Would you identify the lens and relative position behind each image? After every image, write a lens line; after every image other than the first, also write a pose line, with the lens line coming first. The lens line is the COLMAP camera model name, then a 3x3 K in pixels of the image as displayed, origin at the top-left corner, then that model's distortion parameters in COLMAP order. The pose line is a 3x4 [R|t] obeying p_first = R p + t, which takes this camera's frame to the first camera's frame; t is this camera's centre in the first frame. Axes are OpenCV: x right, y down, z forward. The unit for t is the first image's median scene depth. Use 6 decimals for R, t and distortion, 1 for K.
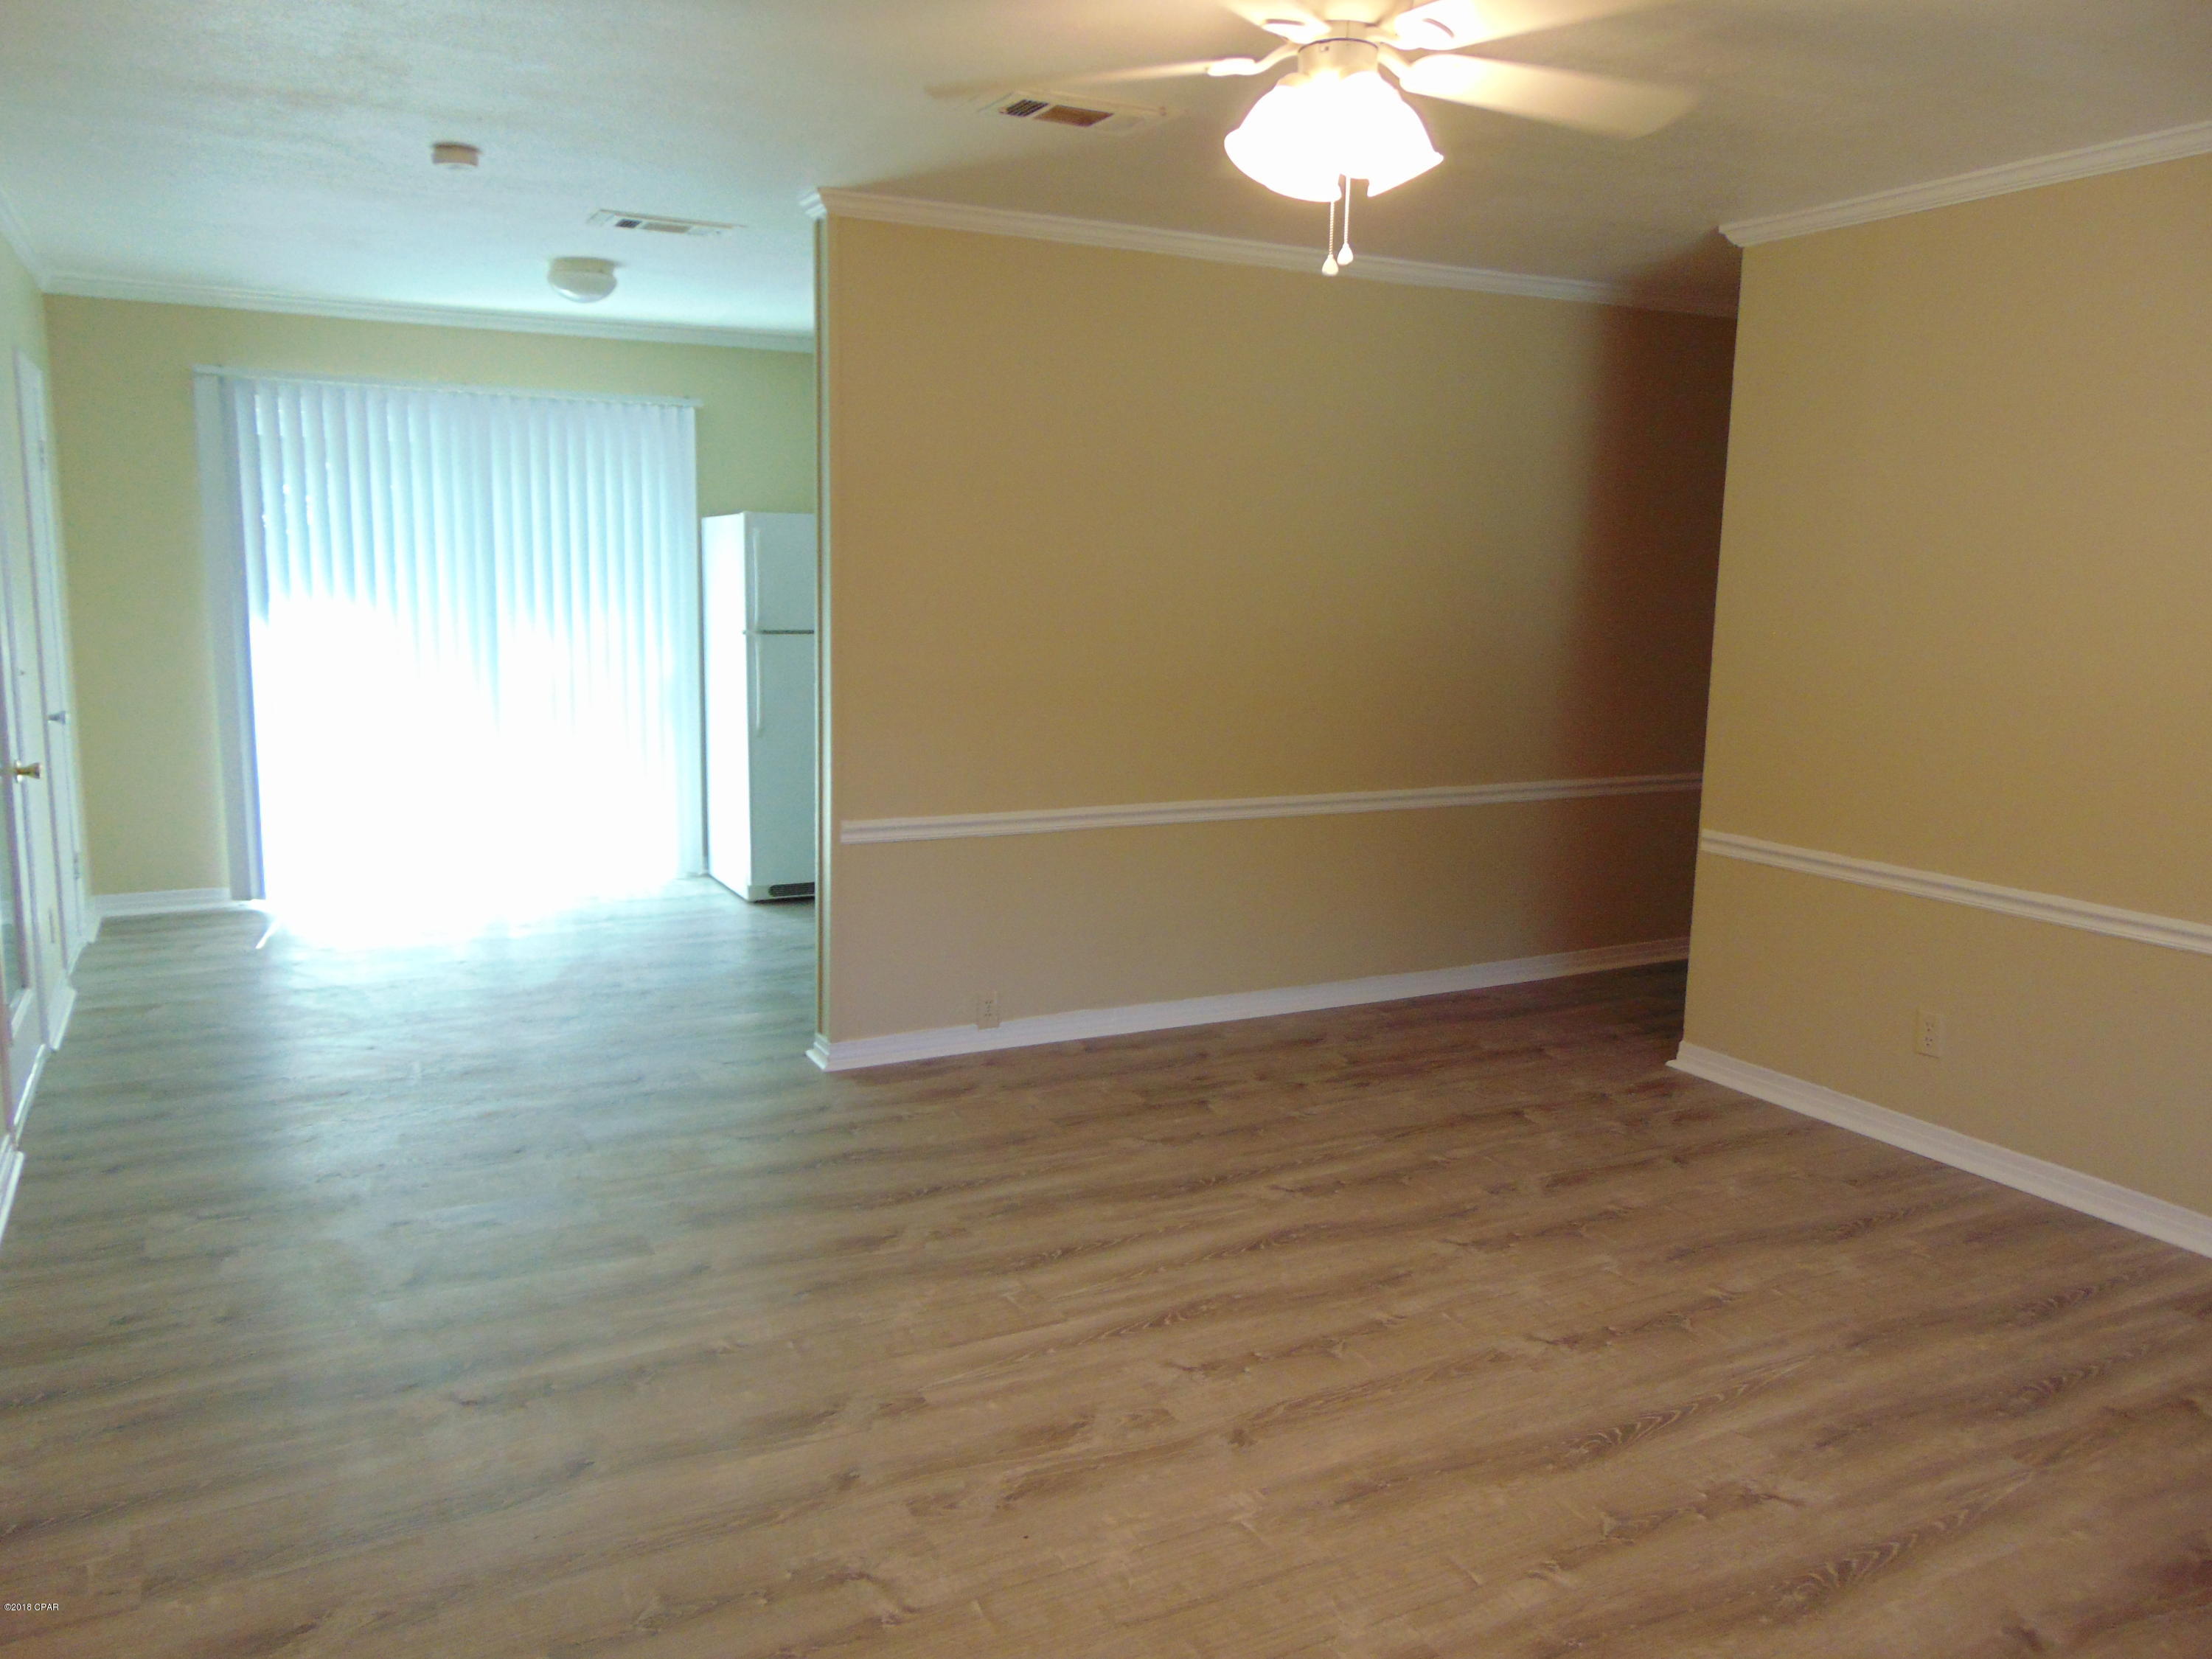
lens RADIAL K [[1650.8, 0, 1092.7], [0, 1650.8, 818.7], [0, 0, 1]] dist [-0.035948, 0.065274]
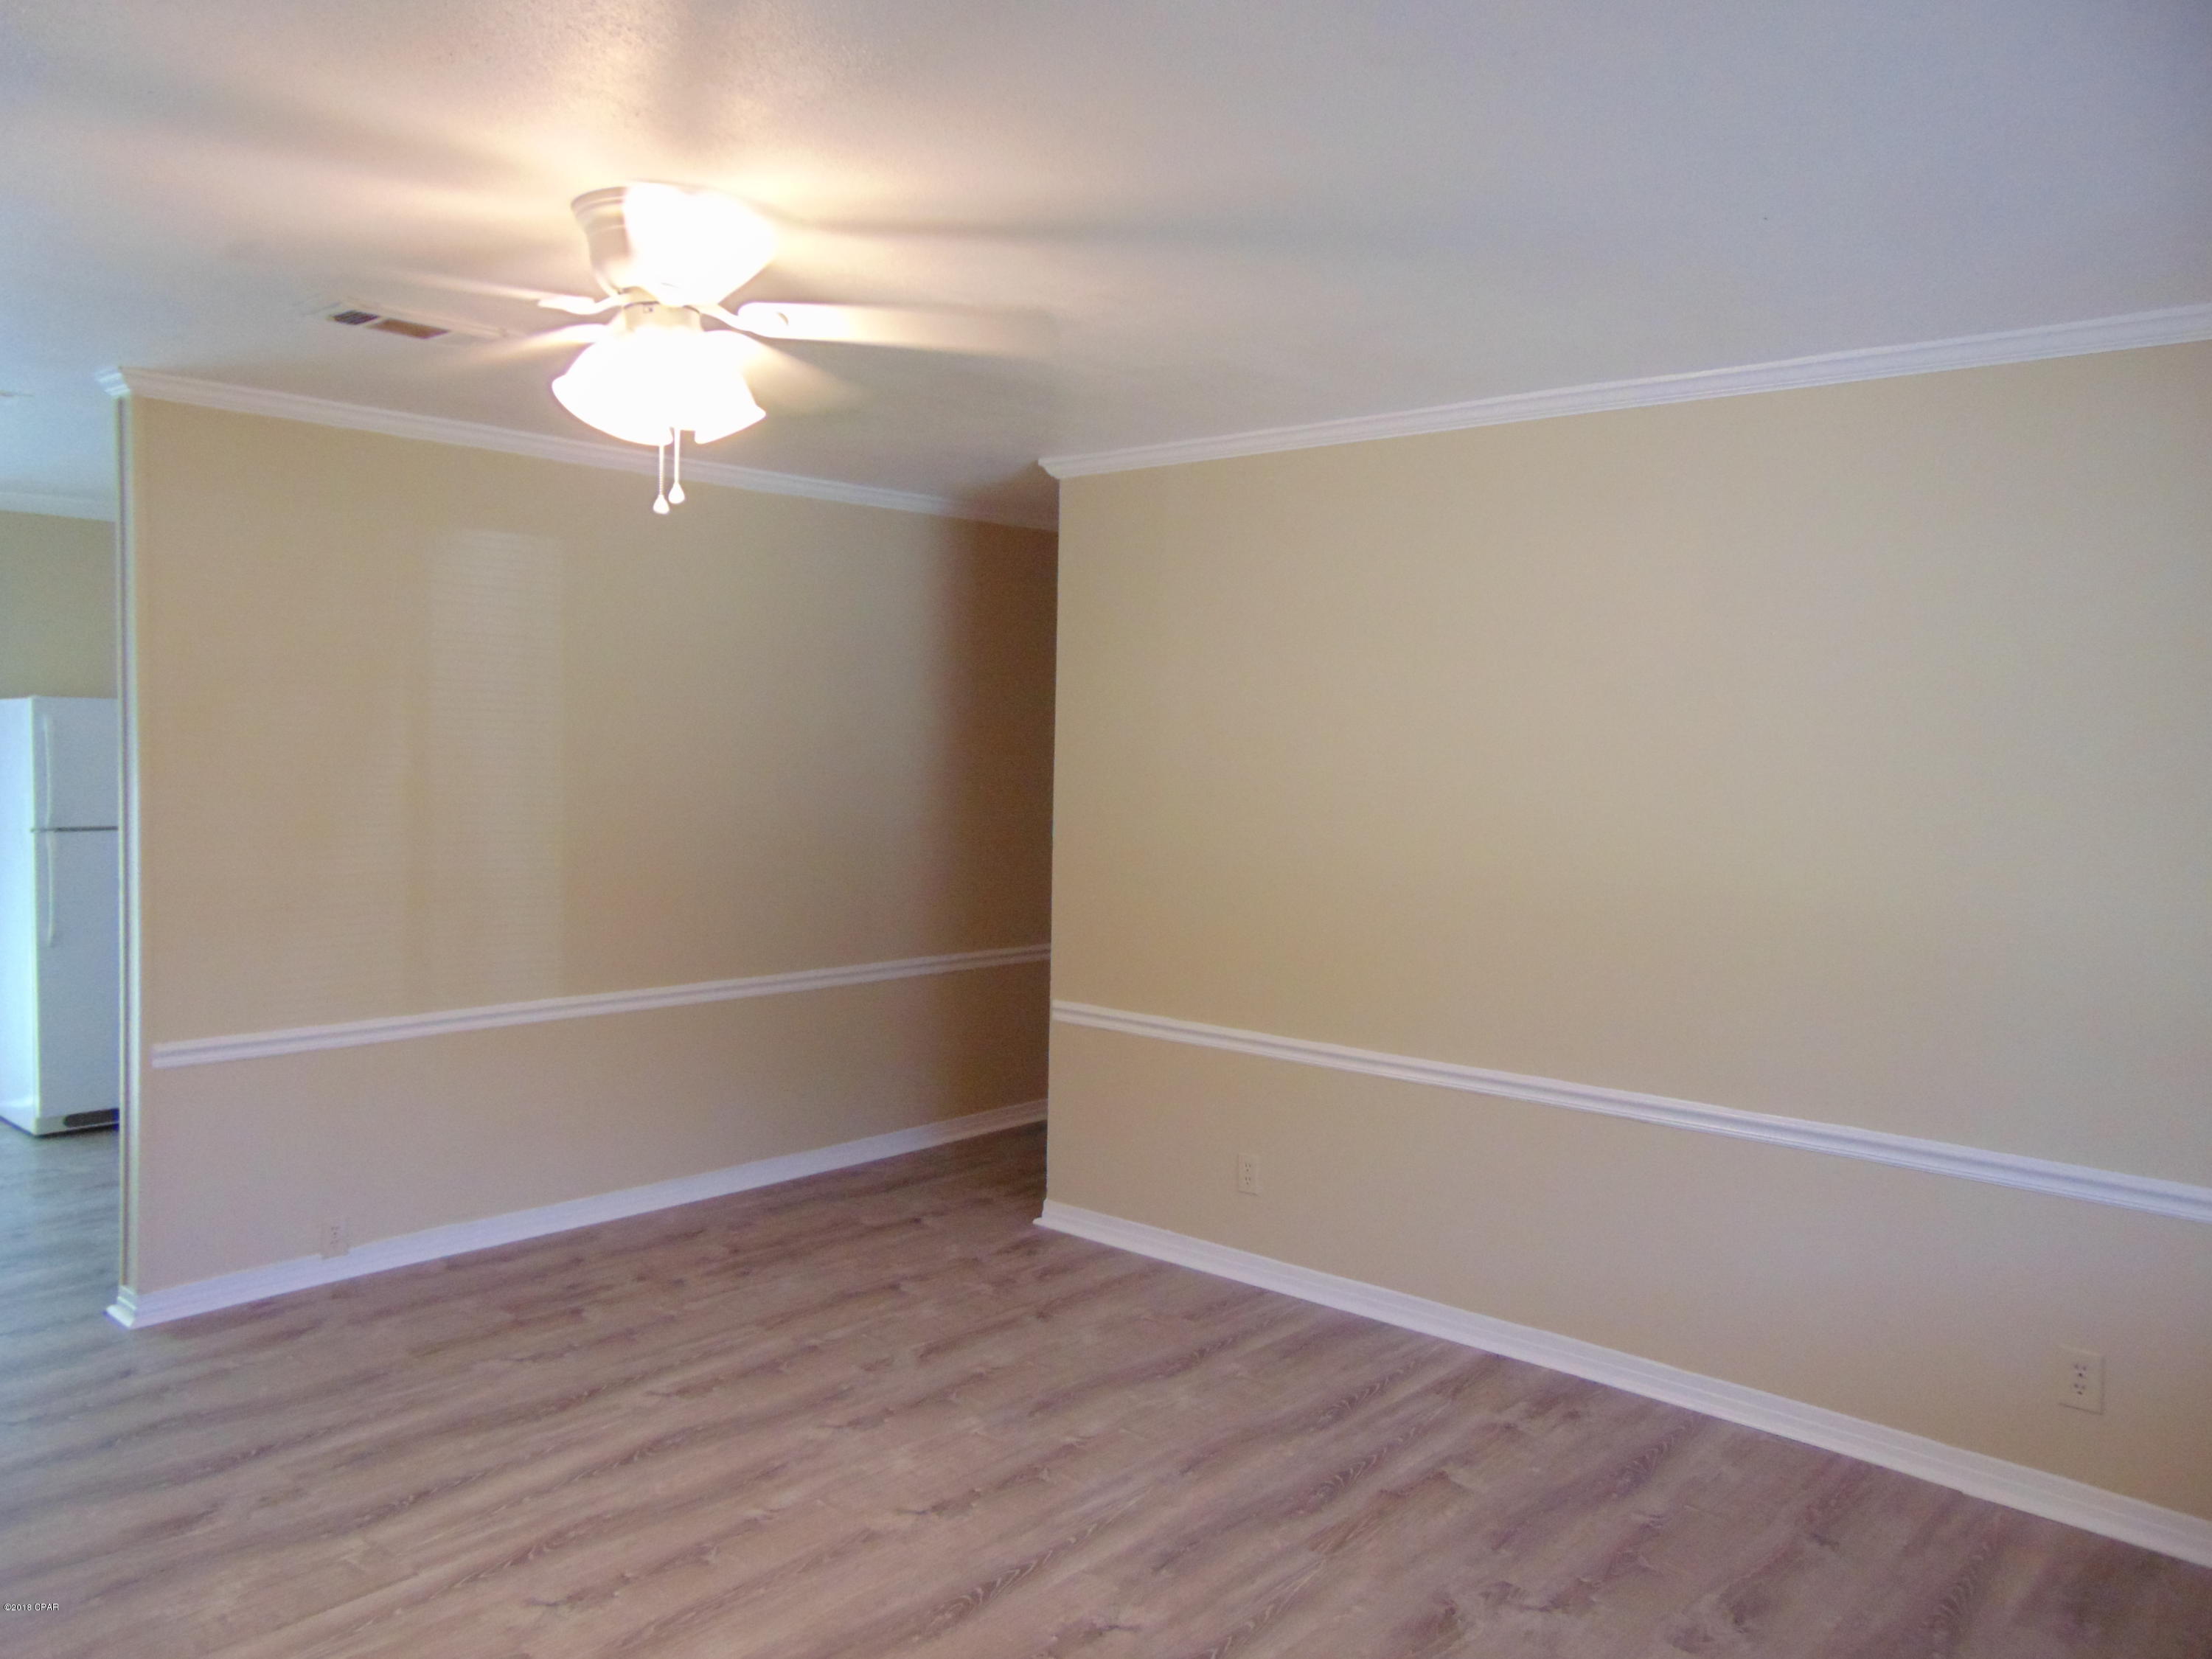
lens RADIAL K [[1650.8, 0, 1096.4], [0, 1650.8, 820.1], [0, 0, 1]] dist [-0.035948, 0.065274]
pose [[0.934879, -0.017413, 0.354539, 0.018440], [0.052462, 0.994605, -0.089487, -0.016284], [-0.351068, 0.102259, 0.930749, -0.045911]]
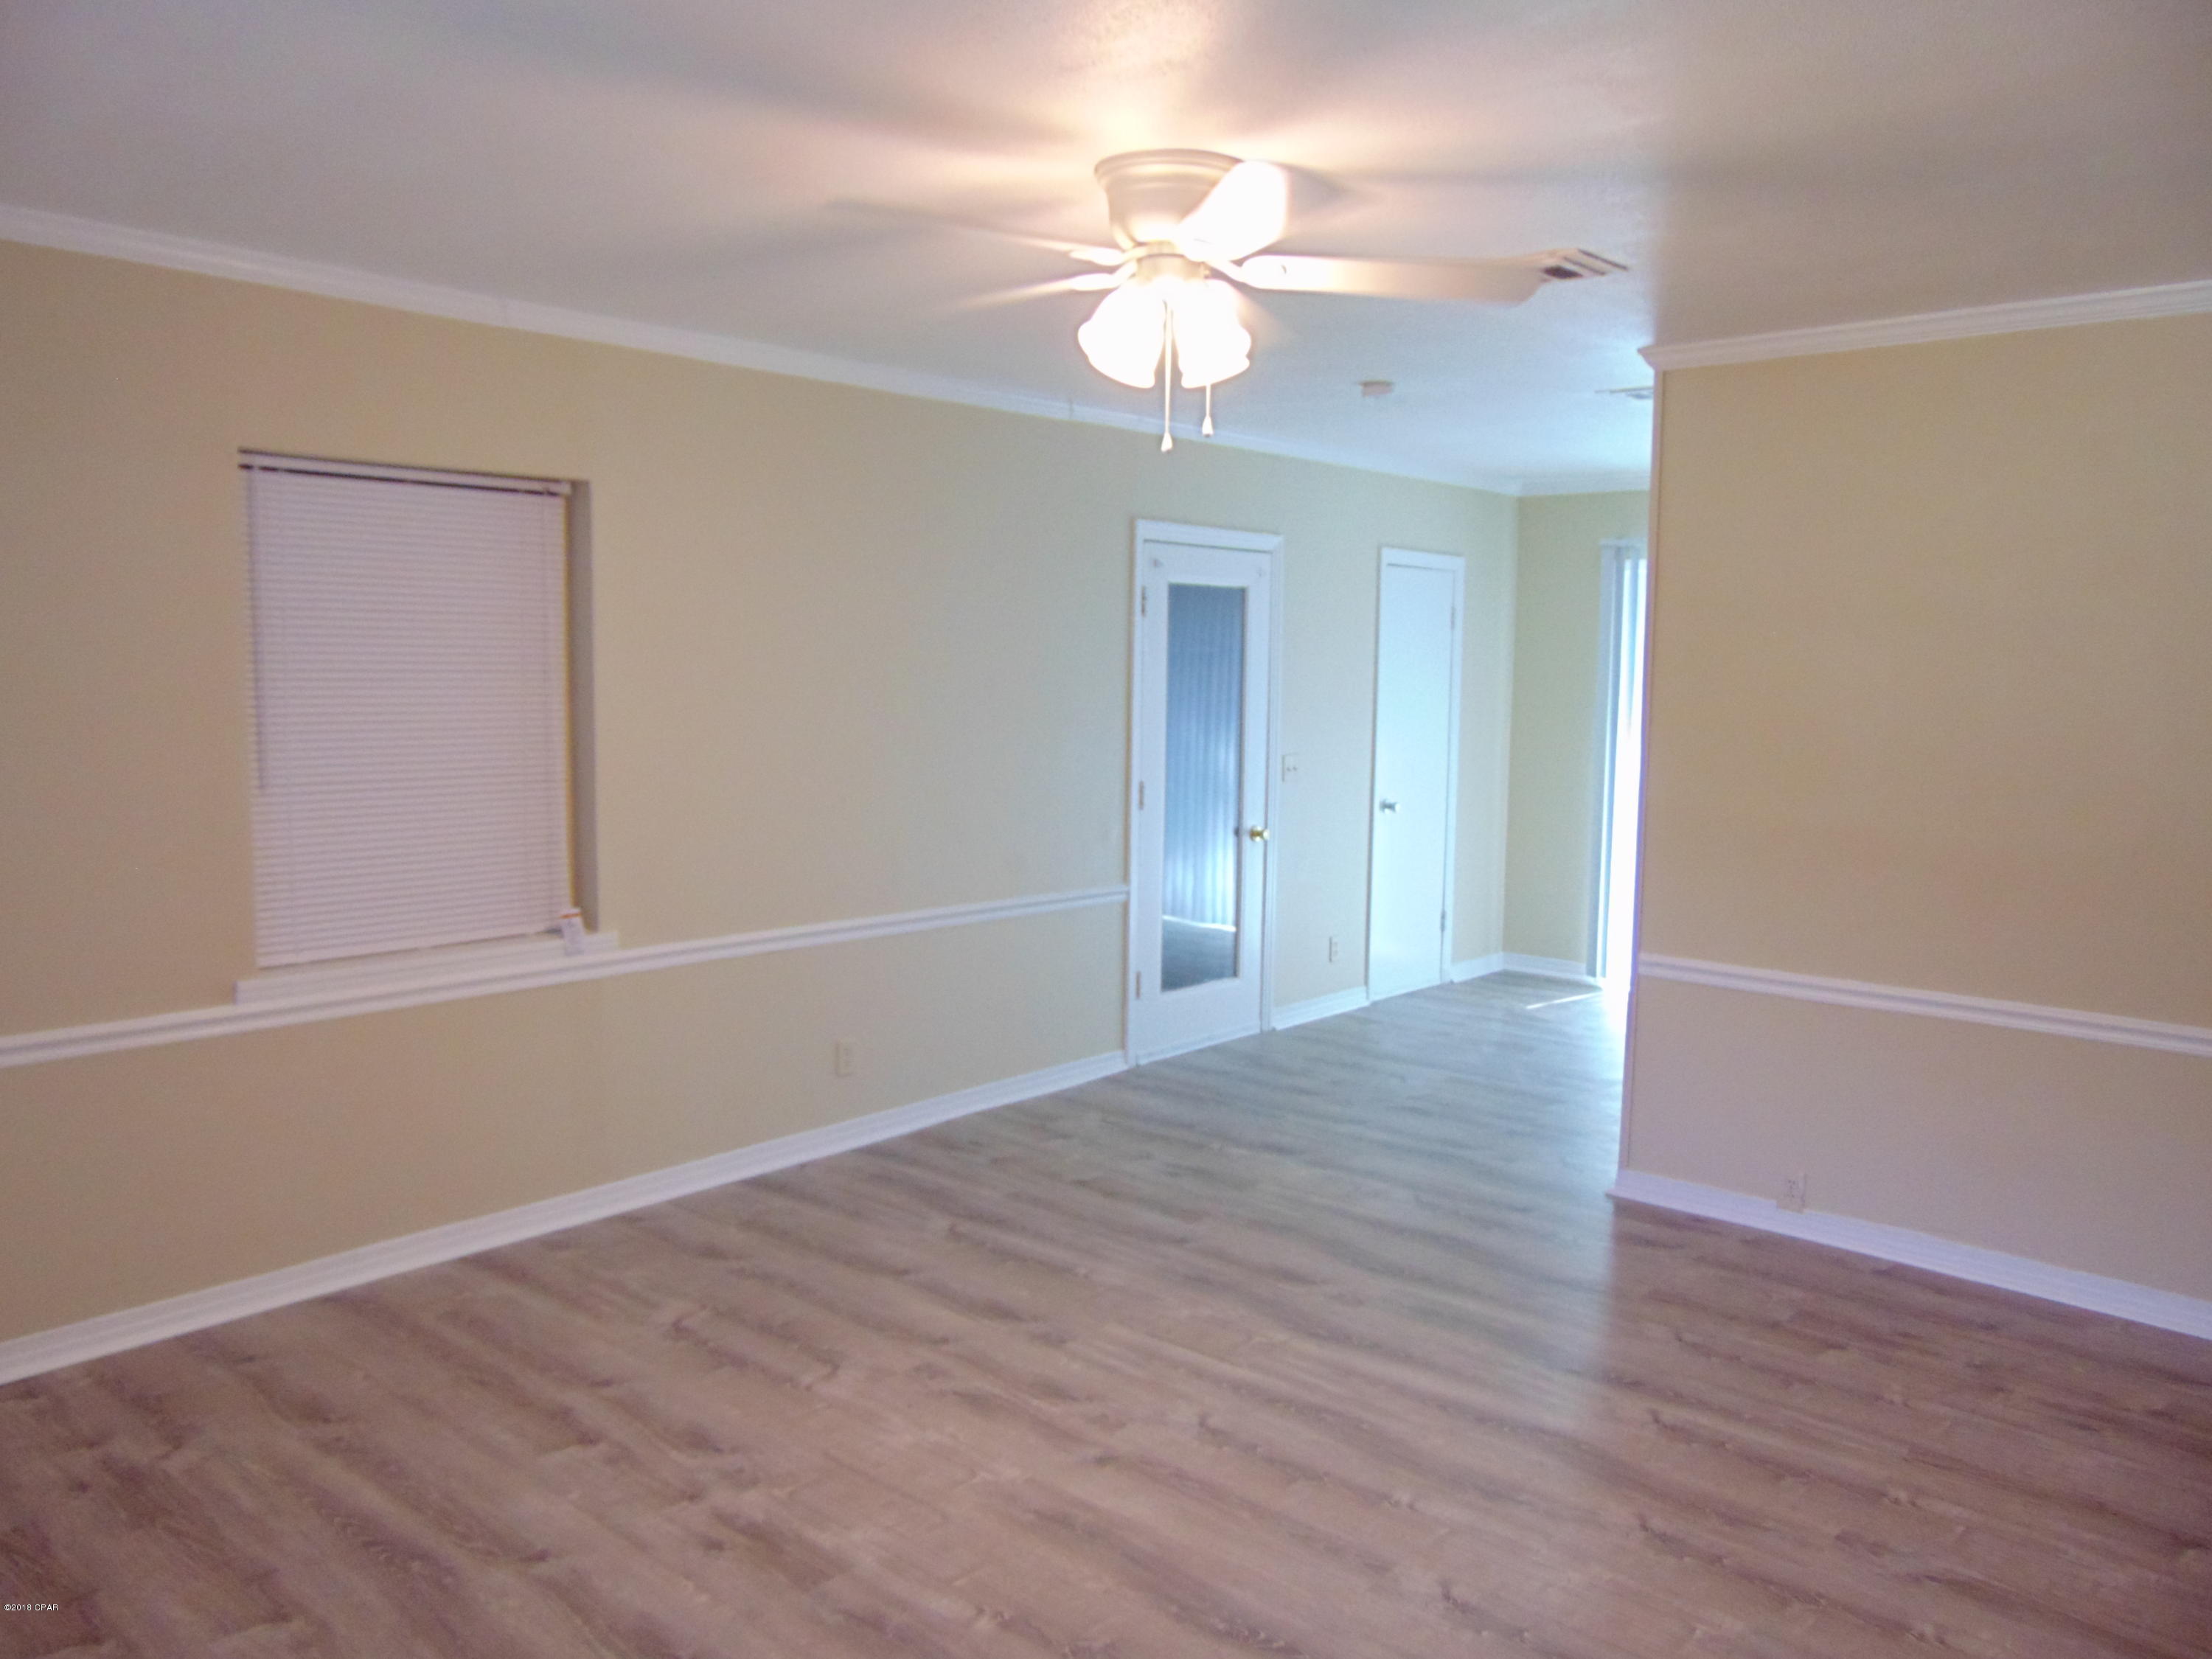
lens RADIAL K [[1650.8, 0, 1109.1], [0, 1650.8, 813.5], [0, 0, 1]] dist [-0.035948, 0.065274]
pose [[0.364552, 0.074880, -0.928168, 0.841989], [-0.153540, 0.987952, 0.019398, -0.066573], [0.918437, 0.135439, 0.371657, 0.392377]]
